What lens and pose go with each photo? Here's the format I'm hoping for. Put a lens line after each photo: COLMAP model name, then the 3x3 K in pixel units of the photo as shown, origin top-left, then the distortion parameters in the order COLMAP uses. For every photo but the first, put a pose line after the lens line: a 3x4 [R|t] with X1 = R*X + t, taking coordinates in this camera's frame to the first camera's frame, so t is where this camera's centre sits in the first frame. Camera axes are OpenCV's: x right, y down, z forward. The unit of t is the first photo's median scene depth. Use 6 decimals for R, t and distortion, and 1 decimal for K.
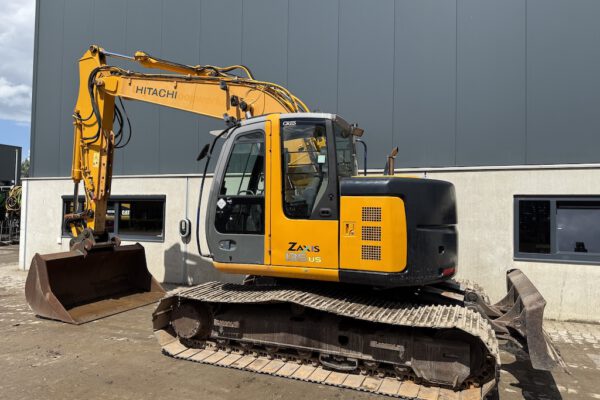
lens RADIAL K [[422.6, 0, 300.1], [0, 422.6, 197.8], [0, 0, 1]] dist [0.052843, -0.072425]
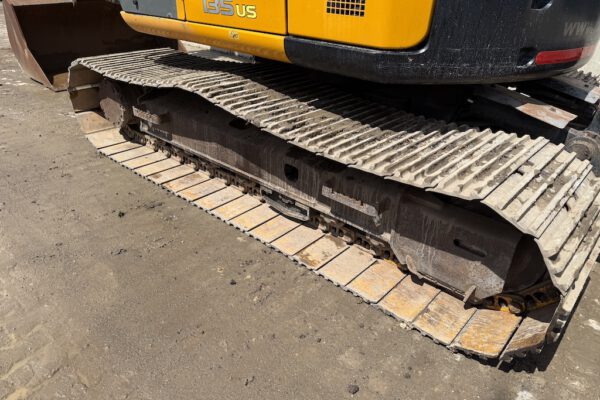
lens RADIAL K [[422.6, 0, 301.0], [0, 422.6, 199.7], [0, 0, 1]] dist [0.052843, -0.072425]
pose [[0.943688, 0.171777, -0.282746, 0.239638], [-0.010349, 0.869549, 0.493738, 0.083132], [0.330675, -0.463008, 0.822361, 0.468408]]
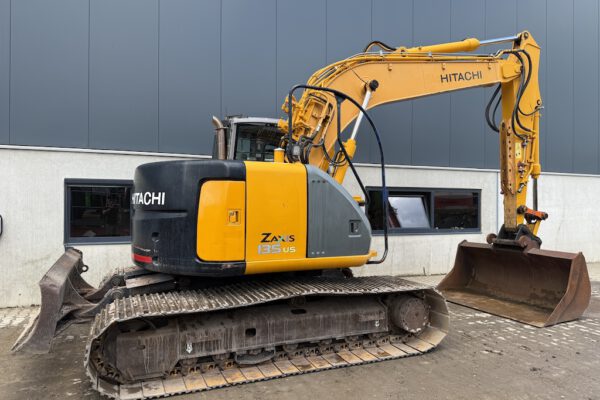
lens RADIAL K [[422.6, 0, 297.9], [0, 422.6, 197.8], [0, 0, 1]] dist [0.052843, -0.072425]
pose [[0.702455, -0.003128, 0.711721, -0.775916], [-0.019840, 0.999516, 0.023974, 0.001007], [-0.711452, -0.030961, 0.702053, 0.340552]]
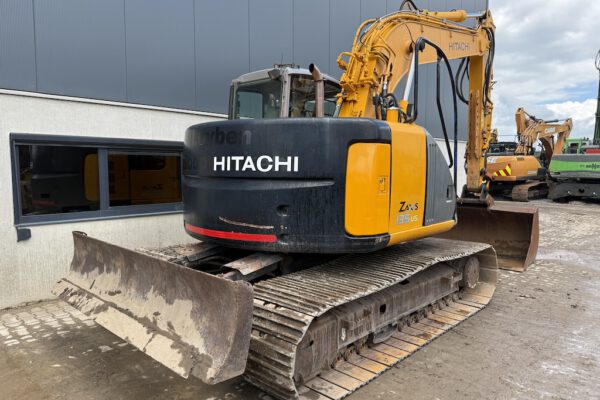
lens RADIAL K [[422.6, 0, 291.3], [0, 422.6, 199.6], [0, 0, 1]] dist [0.052843, -0.072425]
pose [[0.369026, -0.087117, 0.925327, -1.003445], [-0.025305, 0.994287, 0.103701, 0.014415], [-0.929074, -0.061684, 0.364713, 0.867657]]
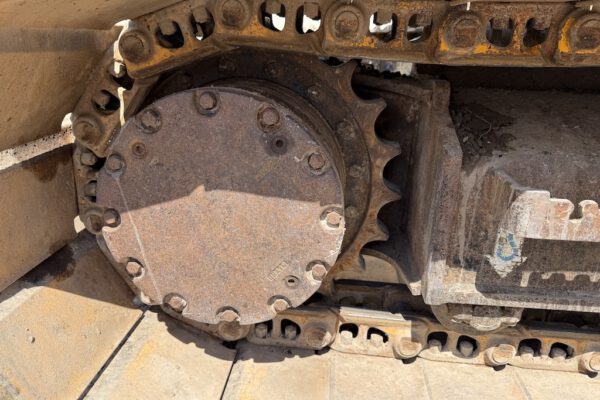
lens RADIAL K [[422.6, 0, 300.8], [0, 422.6, 199.1], [0, 0, 1]] dist [0.052843, -0.072425]
pose [[0.964190, -0.088083, 0.250160, -0.279015], [-0.009653, 0.930956, 0.365003, 0.238963], [-0.265038, -0.354347, 0.896768, 0.884392]]
